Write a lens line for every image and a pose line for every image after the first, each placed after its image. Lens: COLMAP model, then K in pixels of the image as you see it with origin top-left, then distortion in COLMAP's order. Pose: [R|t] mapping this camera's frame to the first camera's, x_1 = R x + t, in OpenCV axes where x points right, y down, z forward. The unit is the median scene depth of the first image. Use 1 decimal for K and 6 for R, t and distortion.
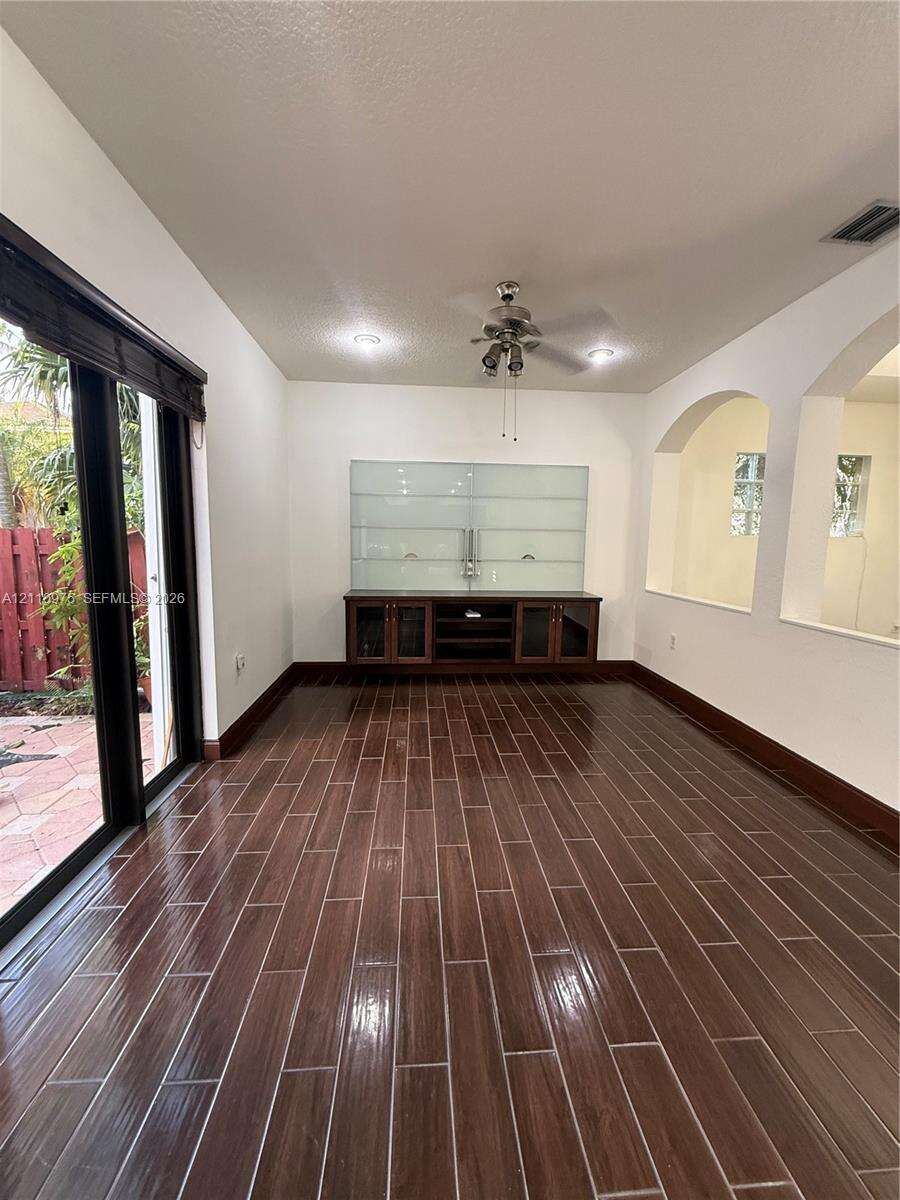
lens RADIAL K [[478.2, 0, 450.0], [0, 478.2, 600.0], [0, 0, 1]] dist [0.001711, -0.000345]
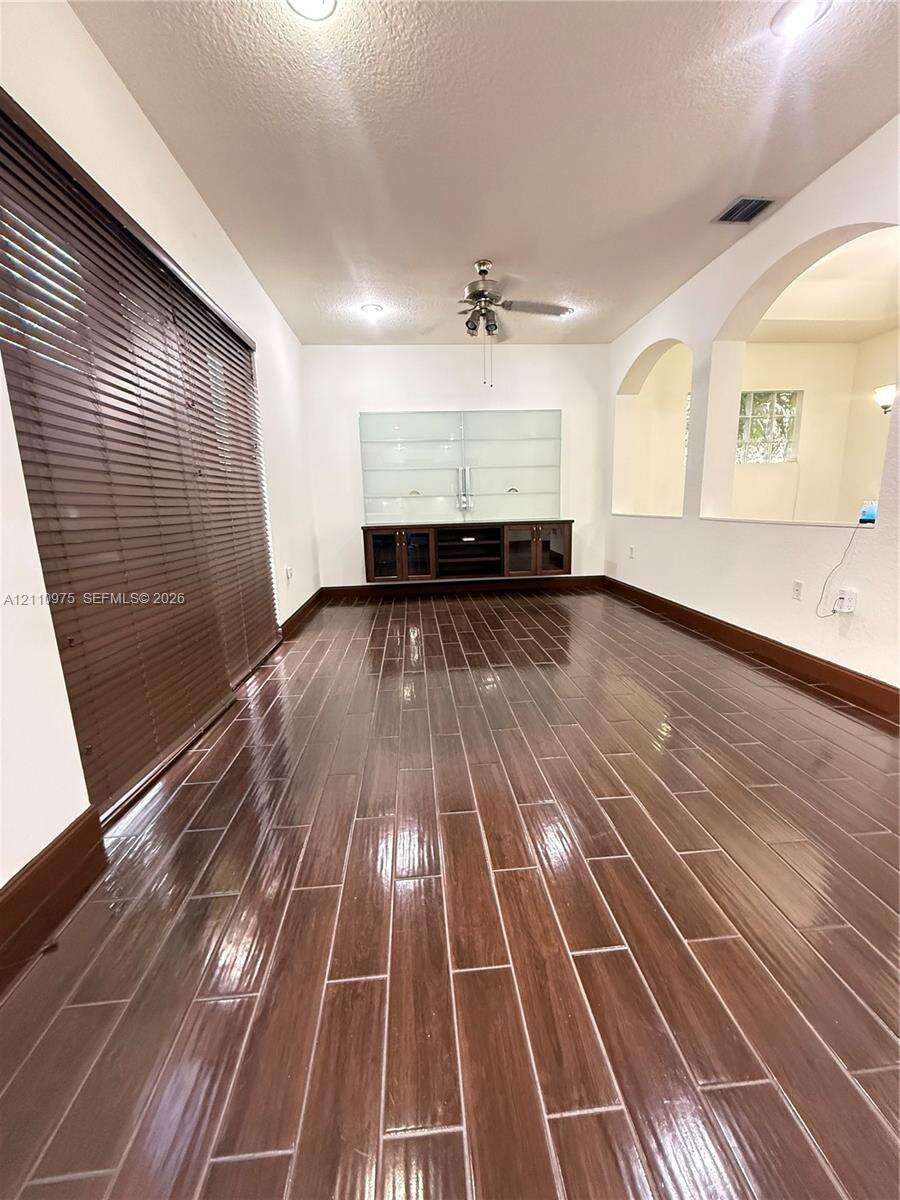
lens RADIAL K [[478.2, 0, 450.0], [0, 478.2, 600.0], [0, 0, 1]] dist [0.001711, -0.000345]
pose [[0.999038, -0.043841, 0.001404, -0.006197], [0.043615, 0.996266, 0.074504, 0.094019], [-0.004665, -0.074371, 0.997220, -0.222360]]
